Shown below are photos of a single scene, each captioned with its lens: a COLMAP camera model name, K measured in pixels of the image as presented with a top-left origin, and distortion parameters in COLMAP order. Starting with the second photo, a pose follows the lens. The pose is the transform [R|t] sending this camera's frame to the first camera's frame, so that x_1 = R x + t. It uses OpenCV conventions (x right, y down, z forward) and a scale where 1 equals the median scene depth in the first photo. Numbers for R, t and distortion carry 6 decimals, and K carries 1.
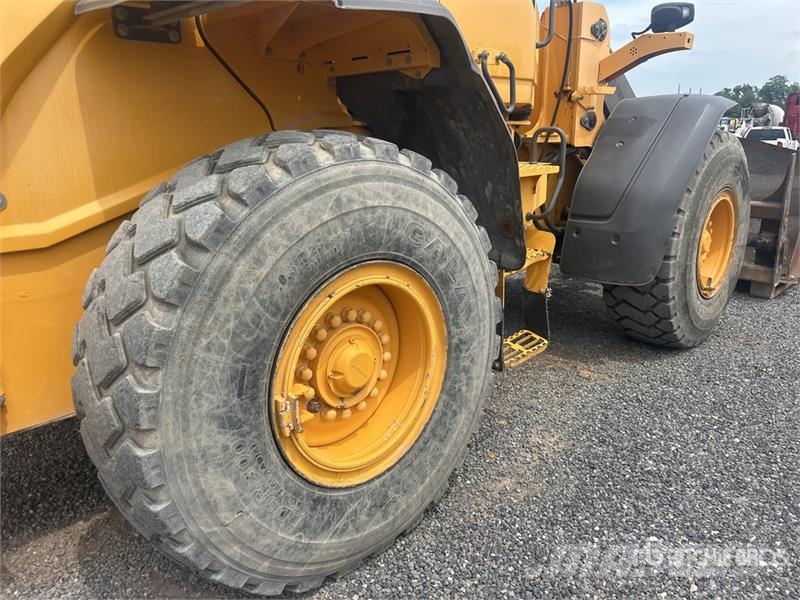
lens RADIAL K [[730.6, 0, 400.6], [0, 730.6, 337.6], [0, 0, 1]] dist [-0.007288, -0.009217]
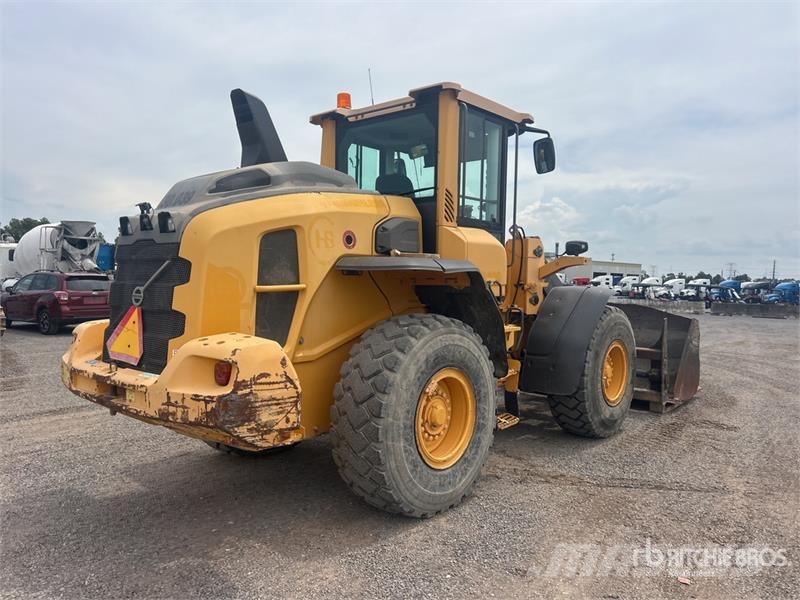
lens RADIAL K [[610.6, 0, 409.1], [0, 610.6, 295.9], [0, 0, 1]] dist [0.059288, -0.075702]
pose [[0.998986, 0.015239, 0.042368, -0.122220], [-0.003431, 0.964014, -0.265830, 0.097554], [-0.044894, 0.265415, 0.963088, -0.470082]]
